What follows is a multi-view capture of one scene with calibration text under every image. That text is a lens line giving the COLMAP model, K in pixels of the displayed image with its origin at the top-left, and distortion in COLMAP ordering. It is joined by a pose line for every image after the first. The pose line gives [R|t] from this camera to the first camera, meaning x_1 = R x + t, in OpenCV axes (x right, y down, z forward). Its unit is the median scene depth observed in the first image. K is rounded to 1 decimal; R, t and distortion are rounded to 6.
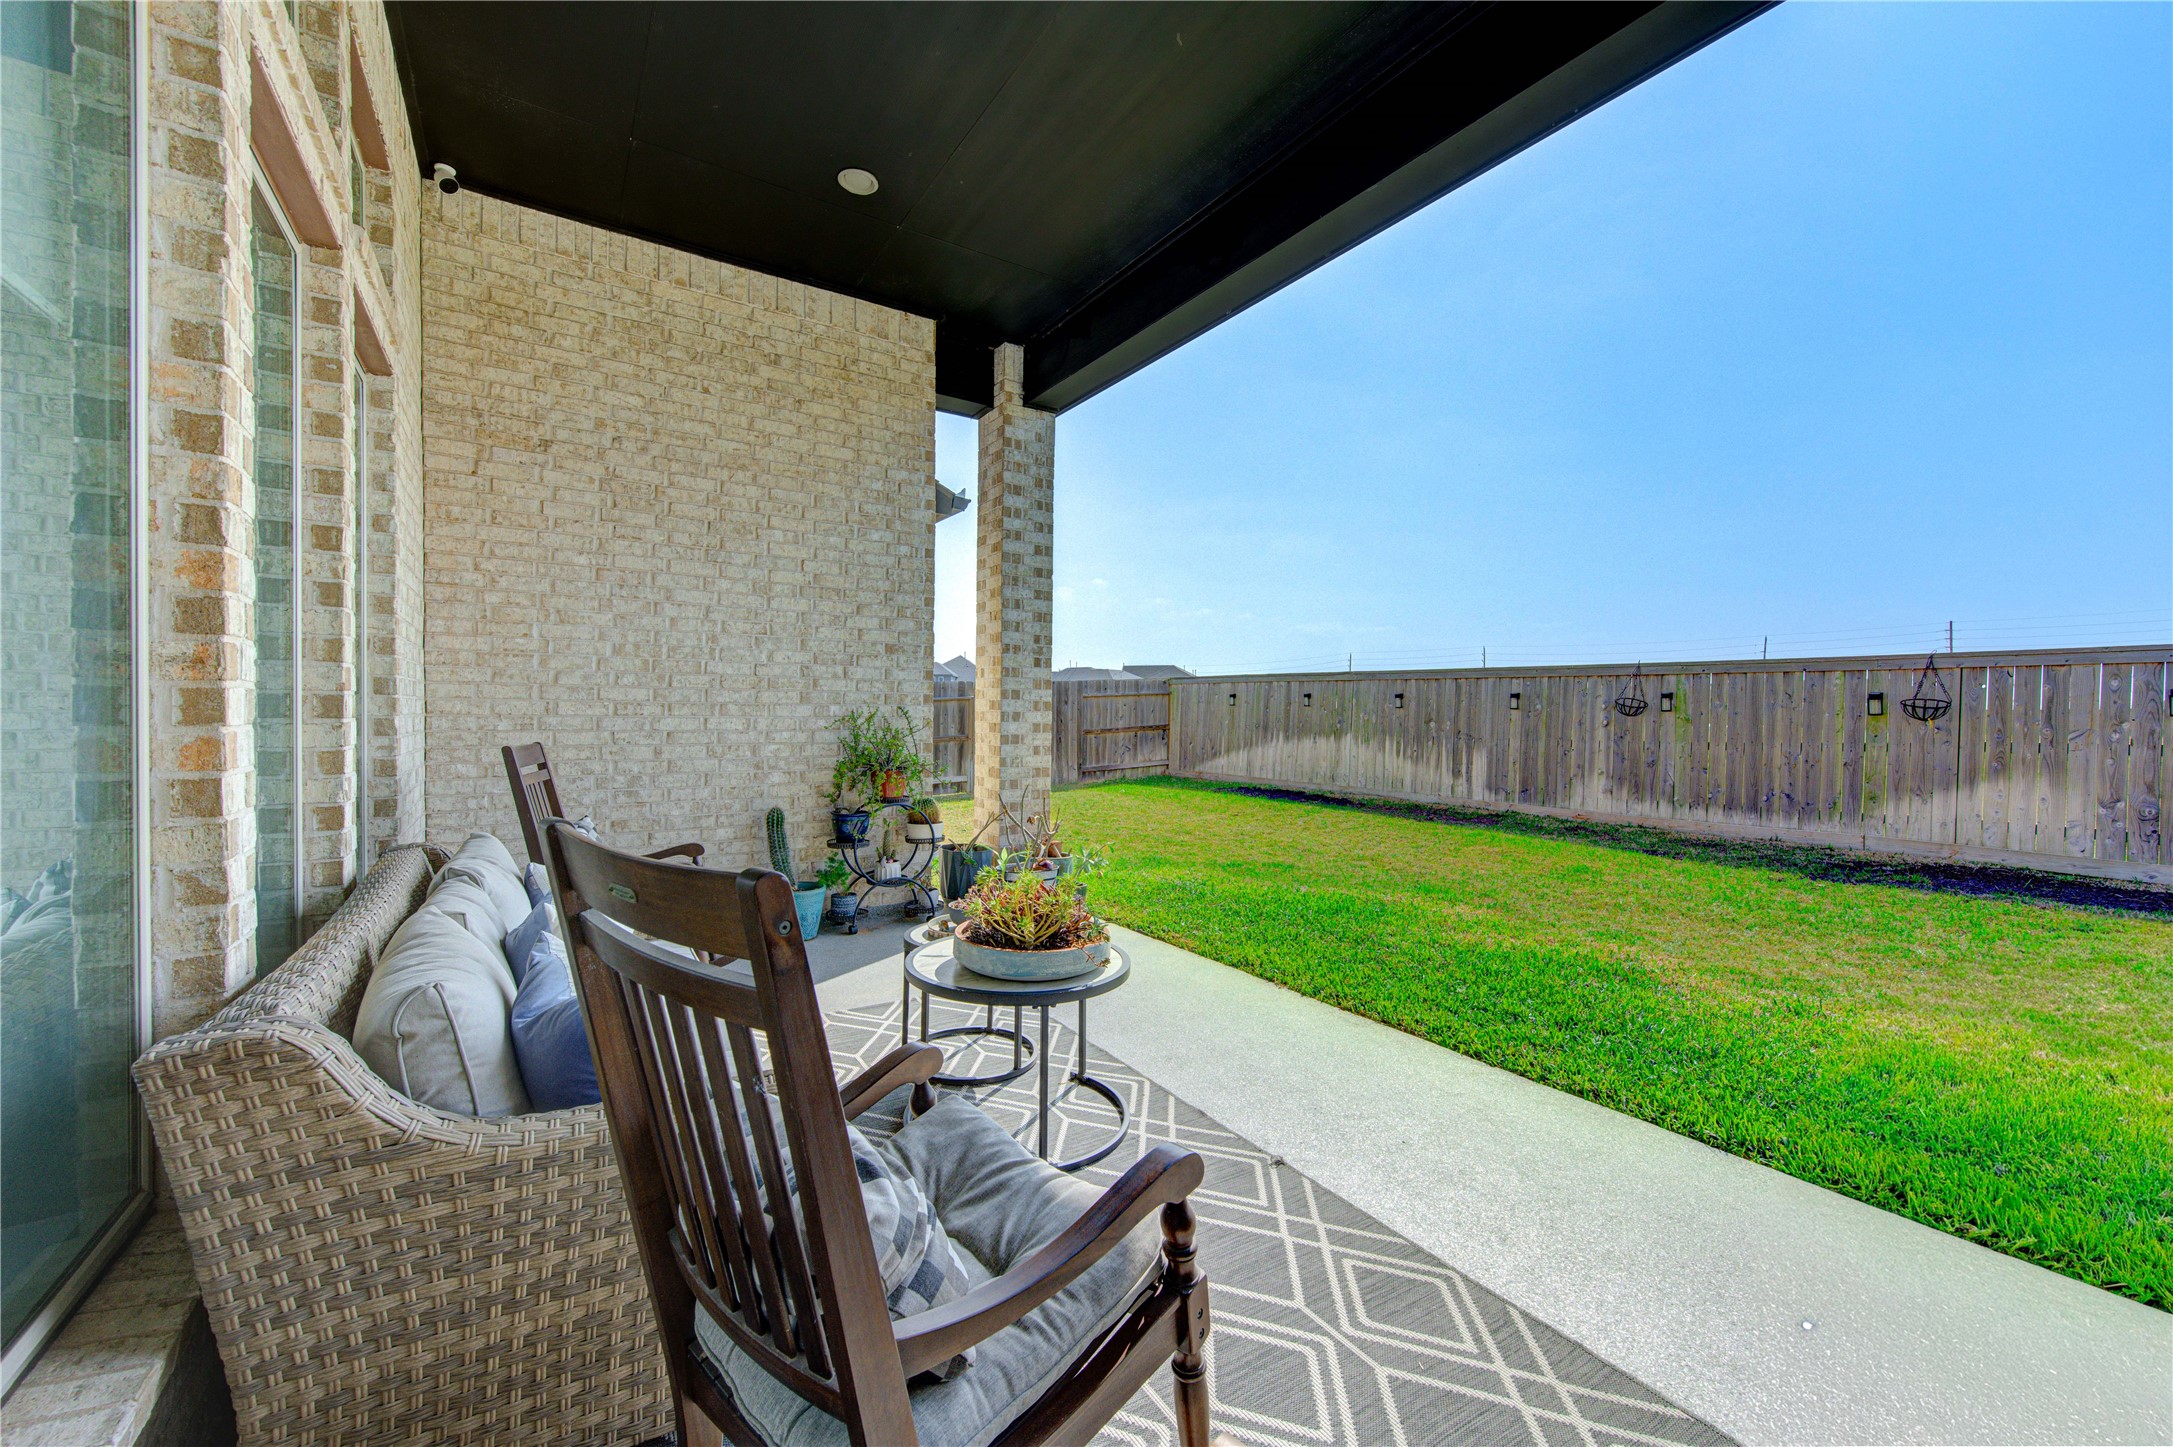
lens RADIAL K [[842.6, 0, 1091.0], [0, 842.6, 723.9], [0, 0, 1]] dist [0.000757, 0.000248]
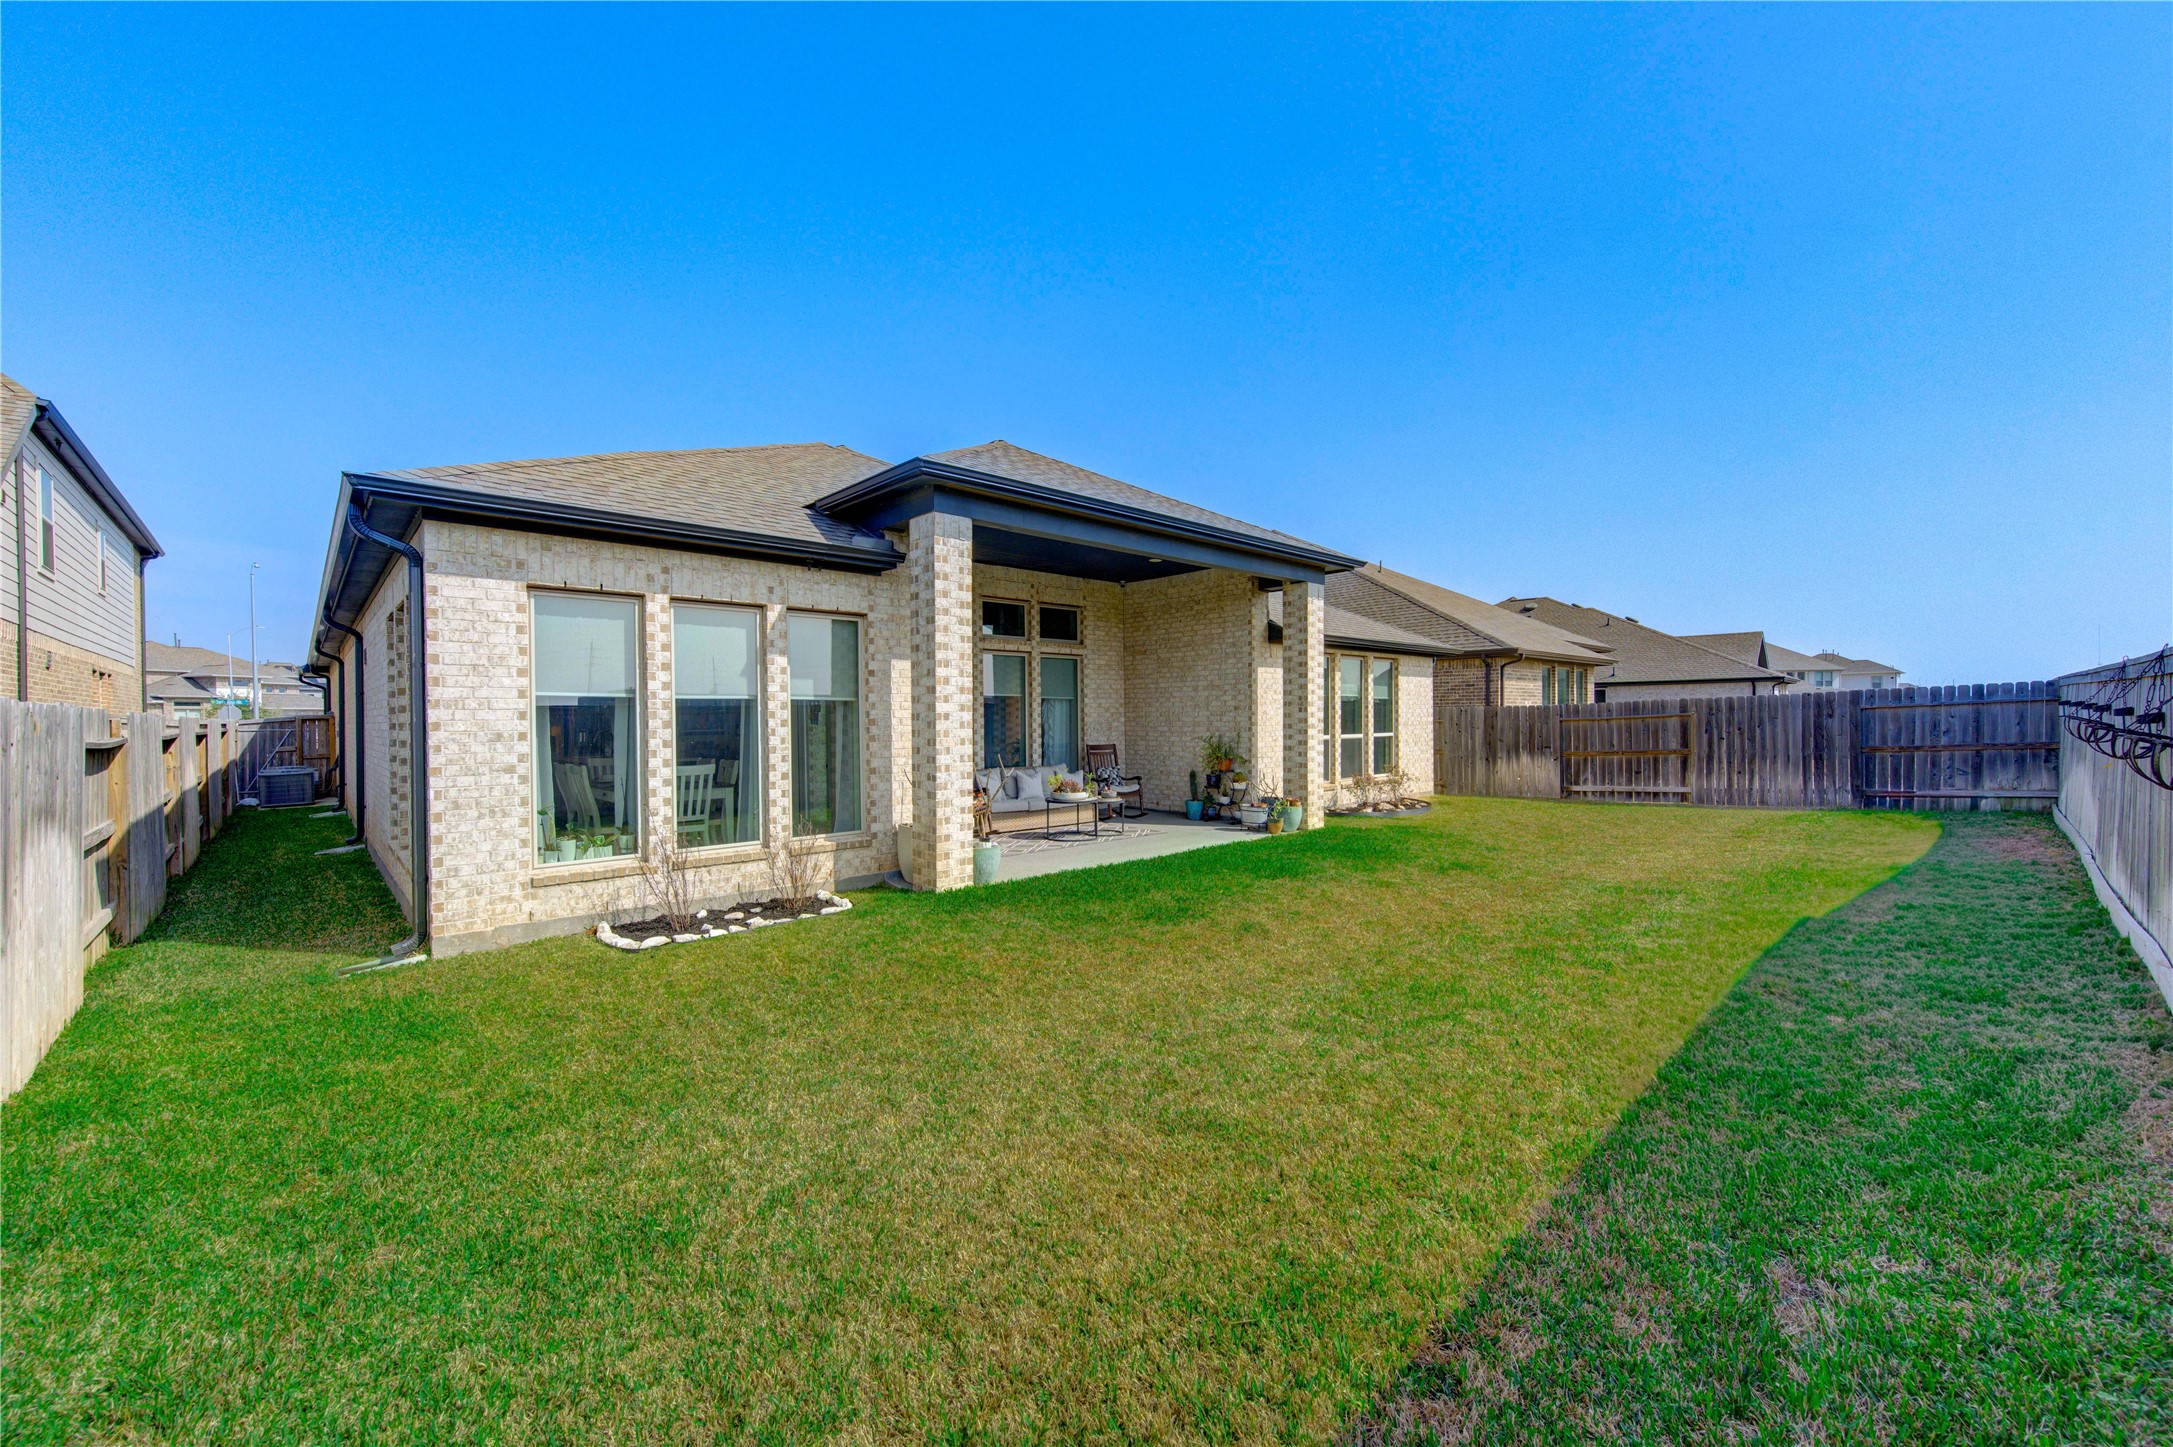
lens RADIAL K [[842.6, 0, 1088.6], [0, 842.6, 724.7], [0, 0, 1]] dist [0.000757, 0.000248]
pose [[0.171036, 0.001976, -0.985263, 1.153207], [-0.003489, 0.999993, 0.001400, -0.024787], [0.985259, 0.003198, 0.171042, 0.107212]]
